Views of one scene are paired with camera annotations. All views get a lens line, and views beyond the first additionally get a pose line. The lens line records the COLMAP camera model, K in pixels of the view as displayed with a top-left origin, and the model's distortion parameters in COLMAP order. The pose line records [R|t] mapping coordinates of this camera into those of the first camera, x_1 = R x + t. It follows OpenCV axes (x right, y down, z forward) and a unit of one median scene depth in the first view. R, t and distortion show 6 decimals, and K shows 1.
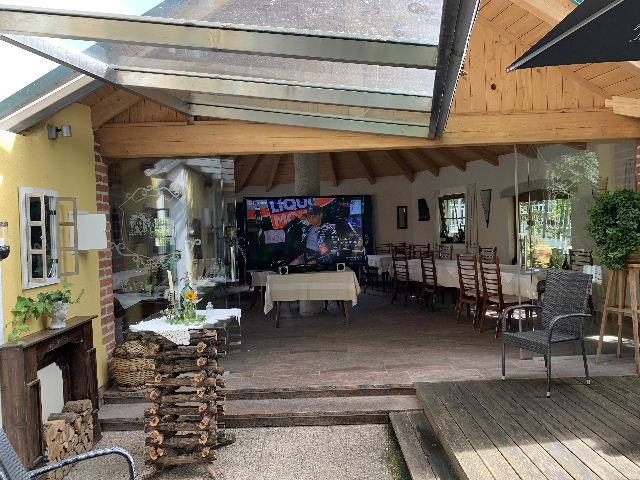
lens RADIAL K [[498.7, 0, 320.0], [0, 498.7, 240.0], [0, 0, 1]] dist [0.003721, 0.010610]
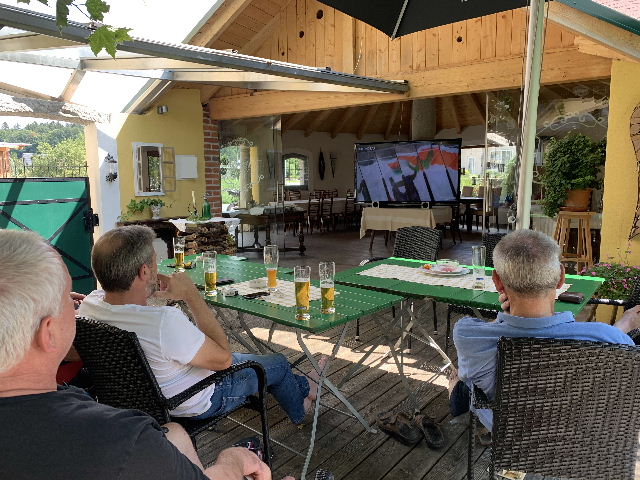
lens RADIAL K [[498.7, 0, 320.0], [0, 498.7, 240.0], [0, 0, 1]] dist [0.003721, 0.010610]
pose [[0.750822, 0.130454, -0.647493, 0.932754], [-0.043797, 0.987977, 0.148267, -0.039307], [0.659051, -0.082964, 0.747509, 0.000436]]
